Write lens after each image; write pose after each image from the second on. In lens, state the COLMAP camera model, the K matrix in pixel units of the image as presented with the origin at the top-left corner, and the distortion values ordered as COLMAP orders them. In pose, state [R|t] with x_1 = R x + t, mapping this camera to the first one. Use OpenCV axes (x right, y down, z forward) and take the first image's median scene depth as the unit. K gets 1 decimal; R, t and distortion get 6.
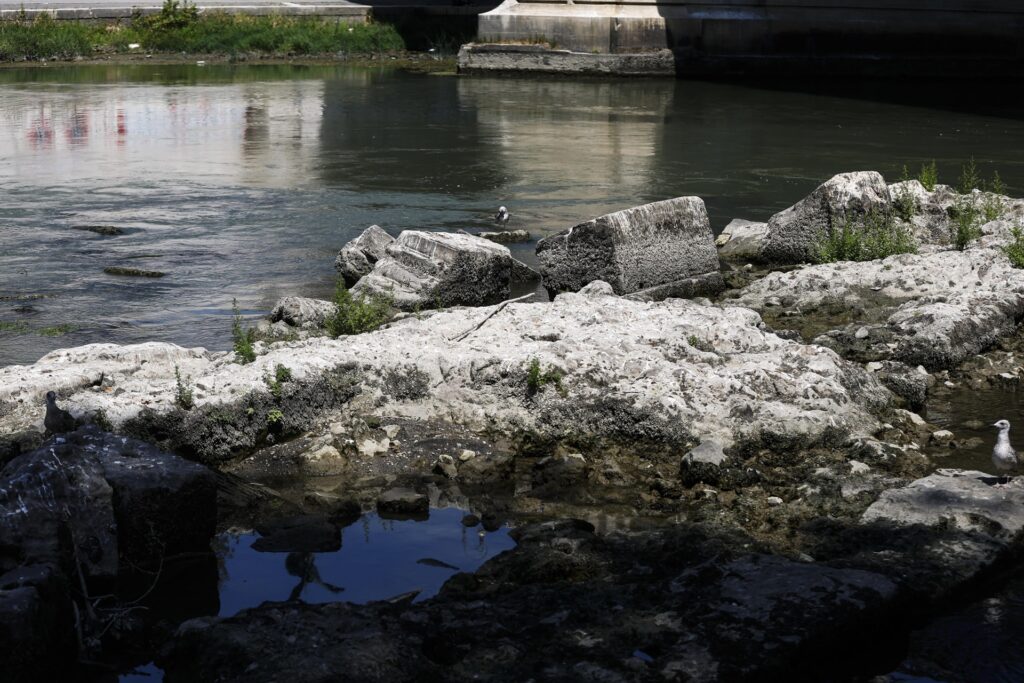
lens RADIAL K [[2080.3, 0, 508.3], [0, 2080.3, 340.9], [0, 0, 1]] dist [-0.325877, 0.000000]
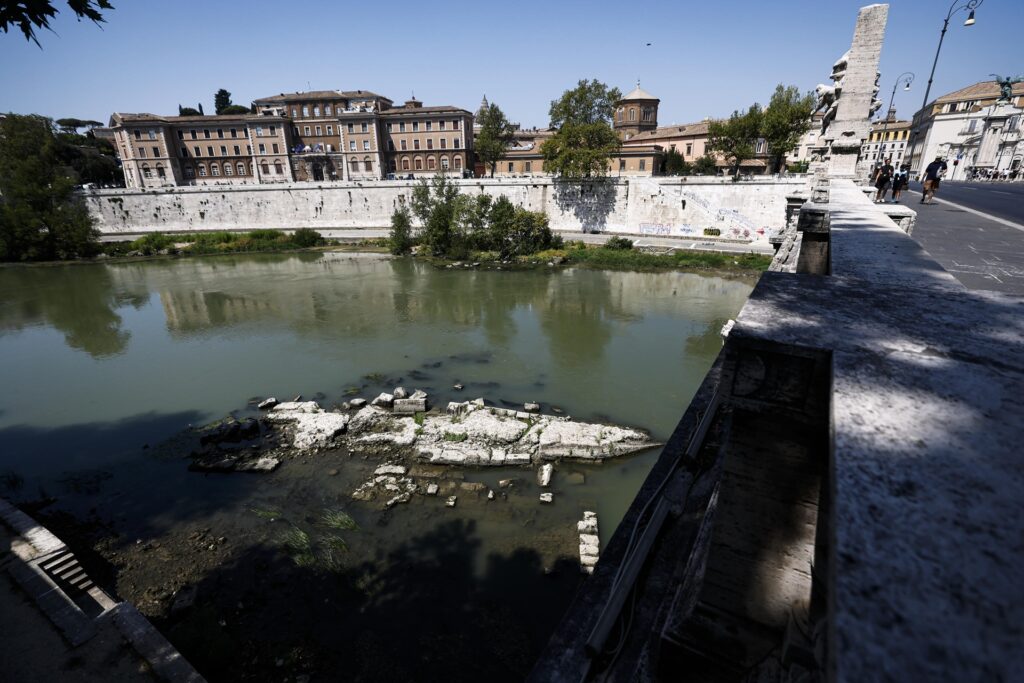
lens RADIAL K [[465.9, 0, 516.6], [0, 465.9, 347.9], [0, 0, 1]] dist [-0.044029, 0.012842]
pose [[0.559119, 0.272708, -0.782953, 0.538782], [-0.122812, 0.961180, 0.247083, -0.247711], [0.819941, -0.041993, 0.570906, 0.174895]]
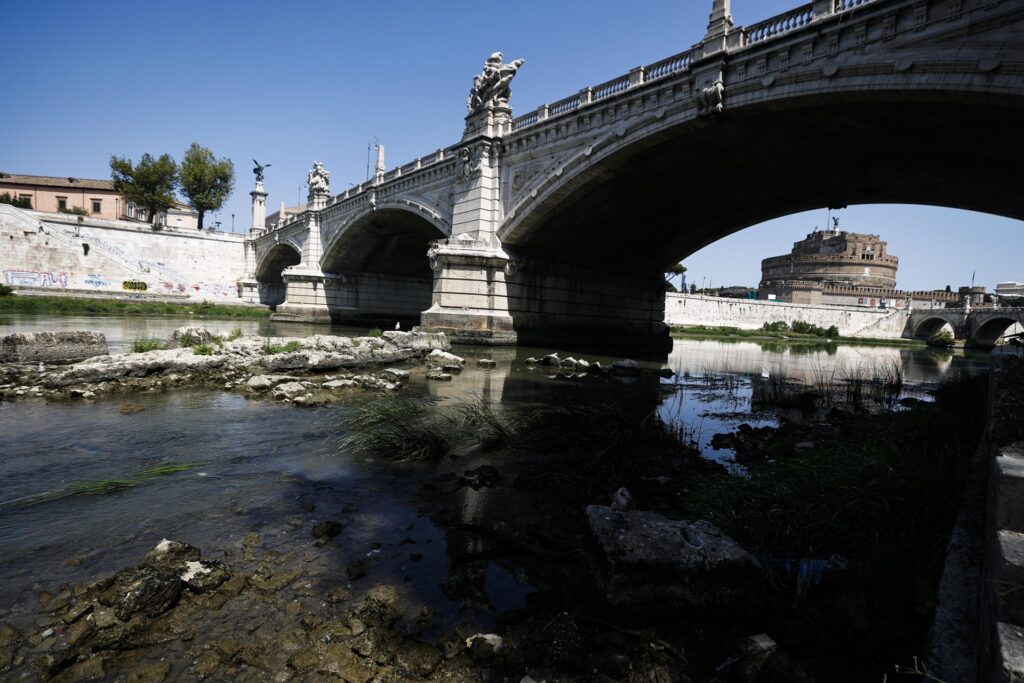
lens RADIAL K [[465.9, 0, 516.7], [0, 465.9, 346.3], [0, 0, 1]] dist [-0.044029, 0.012842]
pose [[0.949398, 0.018700, 0.313518, 0.174697], [0.014123, 0.994674, -0.102097, 0.007894], [-0.313758, 0.101359, 0.944078, 0.107080]]
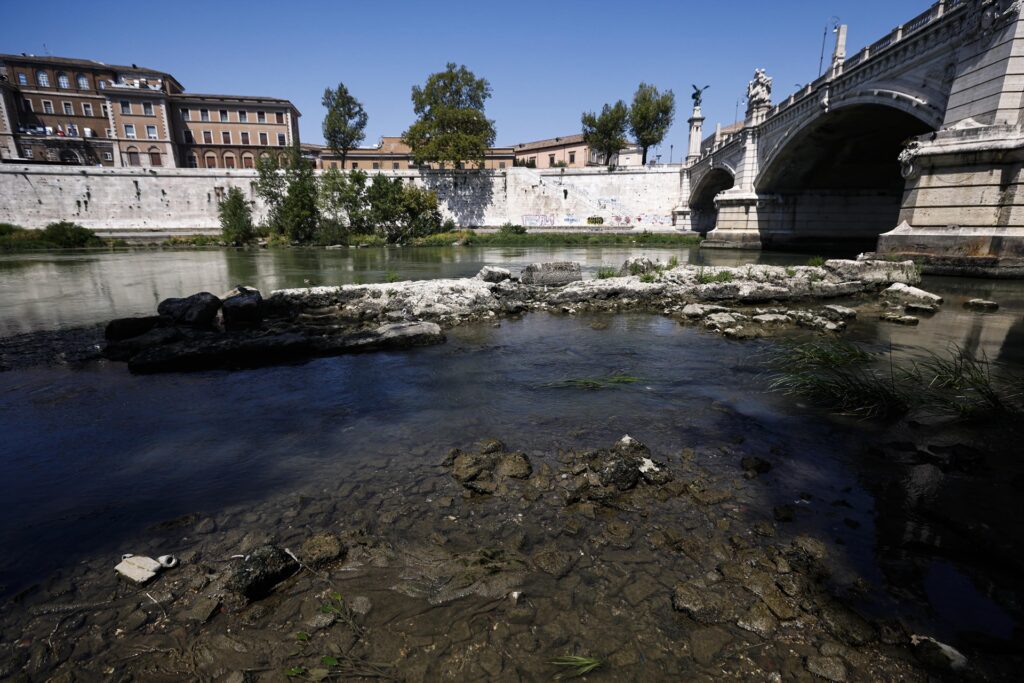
lens RADIAL K [[465.9, 0, 516.6], [0, 465.9, 348.5], [0, 0, 1]] dist [-0.044029, 0.012842]
pose [[0.857659, 0.114080, -0.501406, 0.171605], [-0.078775, 0.992719, 0.091118, 0.005883], [0.508150, -0.038650, 0.860401, 0.103107]]
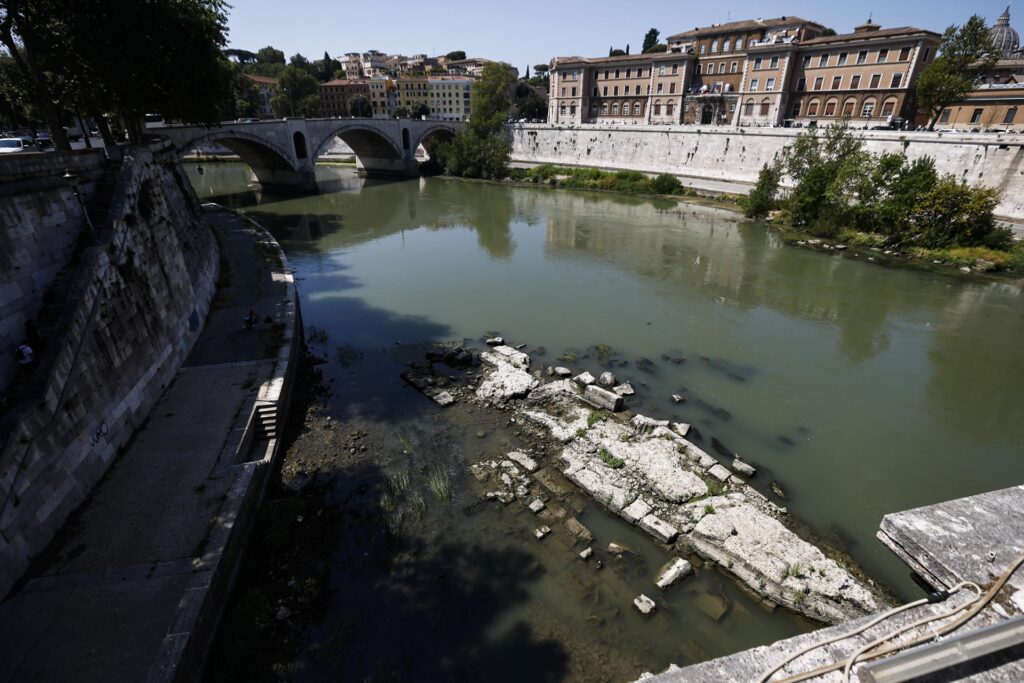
lens RADIAL K [[465.9, 0, 515.6], [0, 465.9, 347.7], [0, 0, 1]] dist [-0.044029, 0.012842]
pose [[-0.199189, 0.423292, -0.883825, 0.466457], [-0.174038, 0.872281, 0.456986, -0.278086], [0.964383, 0.244846, -0.100080, 0.342703]]
